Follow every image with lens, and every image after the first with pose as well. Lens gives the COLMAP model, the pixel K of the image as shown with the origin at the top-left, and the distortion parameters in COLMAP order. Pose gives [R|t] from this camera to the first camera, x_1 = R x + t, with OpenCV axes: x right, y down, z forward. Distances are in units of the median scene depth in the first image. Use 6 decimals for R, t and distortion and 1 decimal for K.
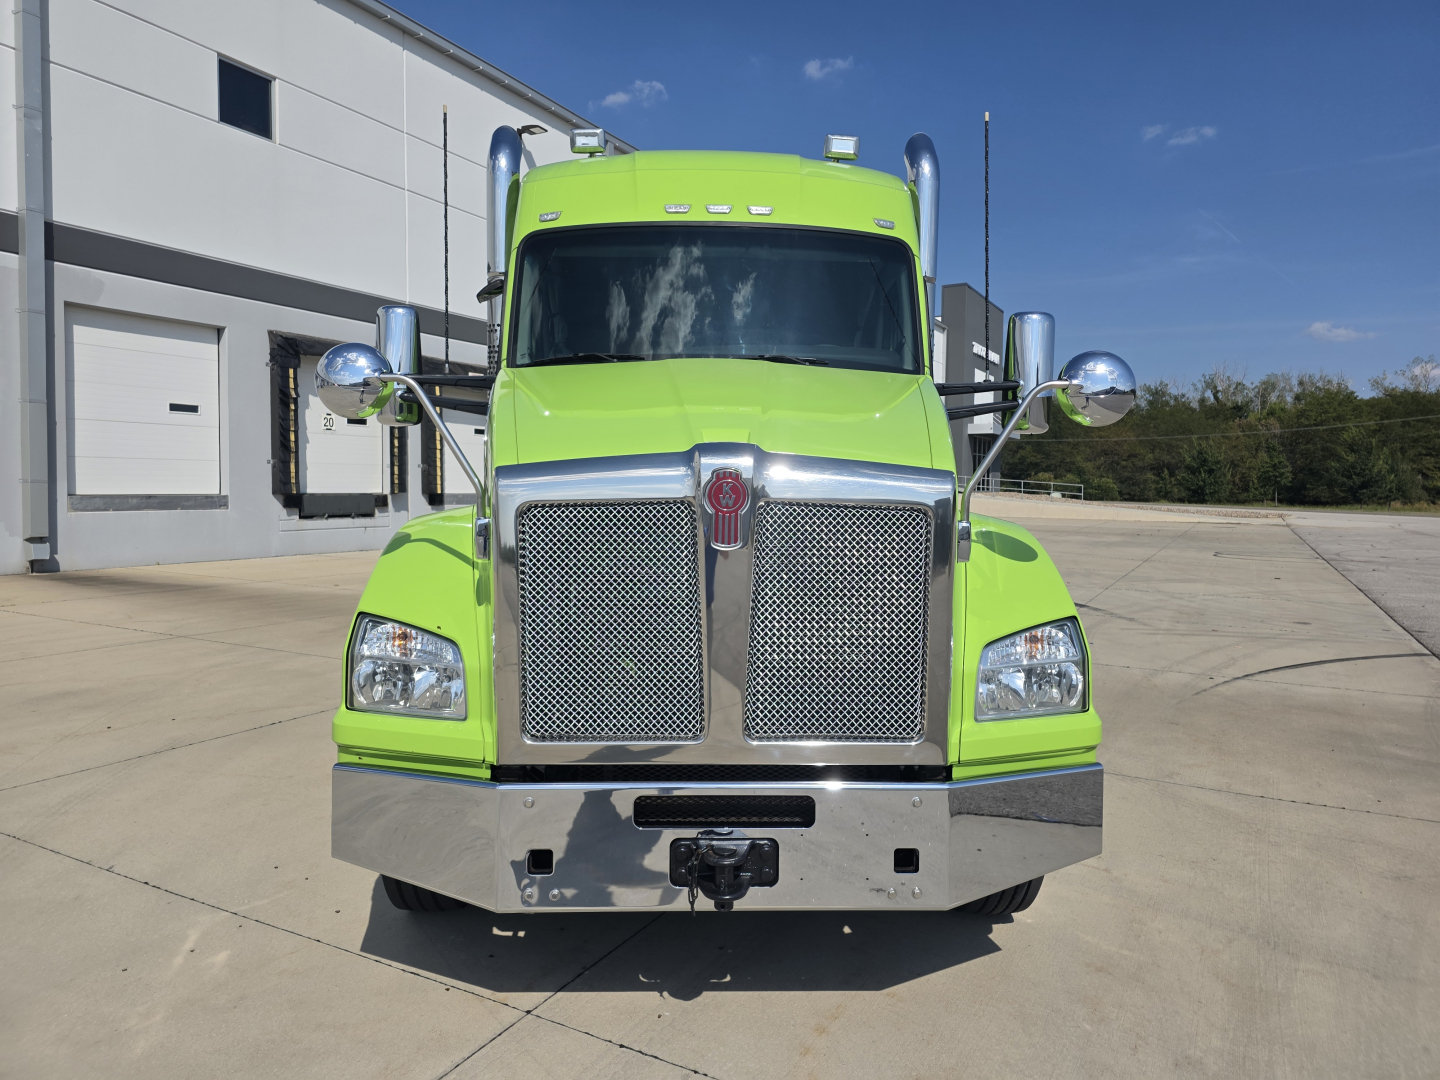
lens RADIAL K [[972.3, 0, 715.3], [0, 972.3, 543.7], [0, 0, 1]] dist [0.018998, -0.031186]
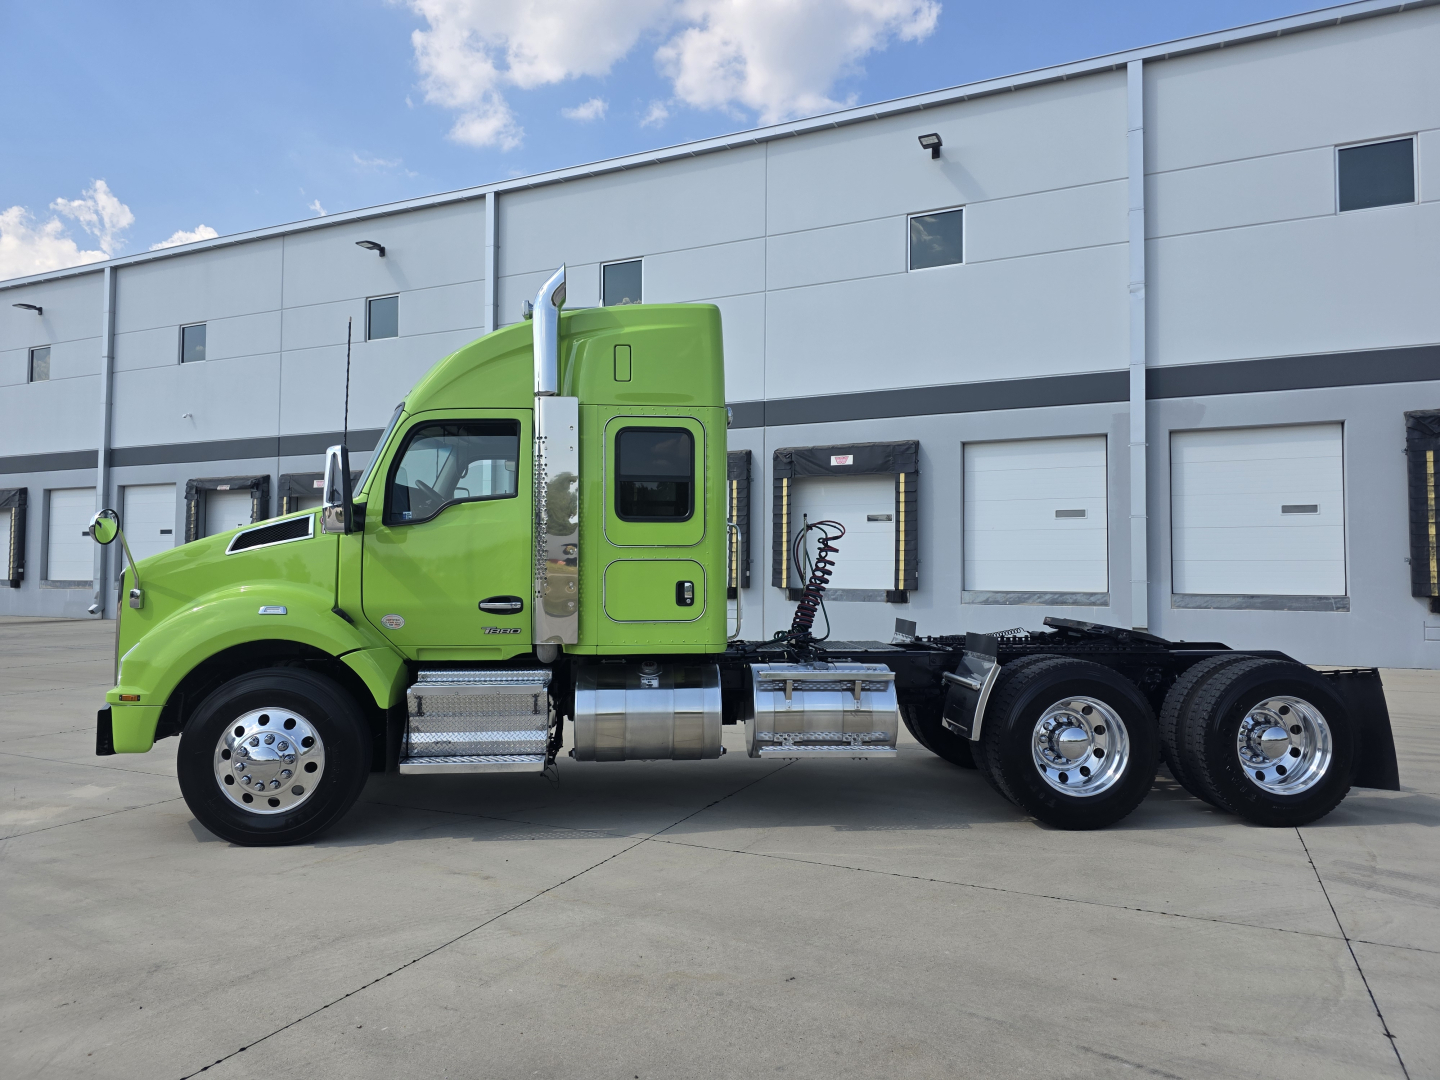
lens RADIAL K [[784.2, 0, 720.0], [0, 784.2, 540.0], [0, 0, 1]] dist [0.003403, 0.000182]
pose [[0.128852, -0.053041, -0.990244, 0.173839], [-0.066716, 0.995842, -0.062022, -0.018299], [0.989417, 0.074057, 0.124777, 0.321011]]
